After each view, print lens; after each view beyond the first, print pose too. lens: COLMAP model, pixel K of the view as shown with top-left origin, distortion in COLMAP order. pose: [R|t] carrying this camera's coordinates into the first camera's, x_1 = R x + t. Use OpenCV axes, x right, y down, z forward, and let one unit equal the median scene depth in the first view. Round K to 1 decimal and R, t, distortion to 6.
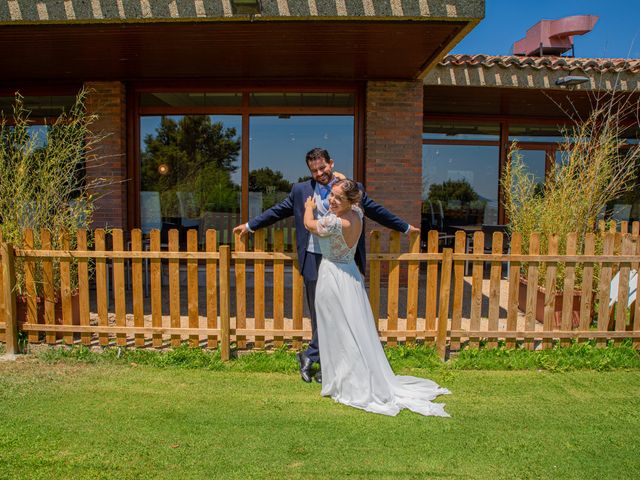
lens RADIAL K [[483.5, 0, 320.0], [0, 483.5, 240.0], [0, 0, 1]] dist [-0.097915, 0.048670]
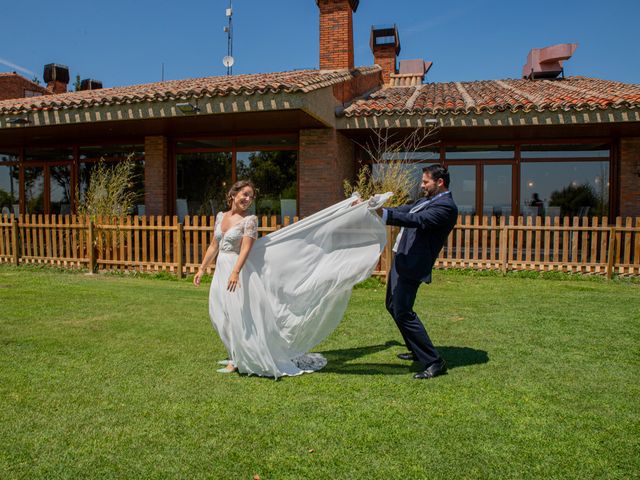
lens RADIAL K [[511.1, 0, 321.0], [0, 511.1, 229.5], [0, 0, 1]] dist [-0.109393, 0.082958]
pose [[0.969741, 0.005464, -0.244074, 0.926909], [-0.017158, 0.998803, -0.045810, 0.128106], [0.243532, 0.048611, 0.968674, -0.991633]]
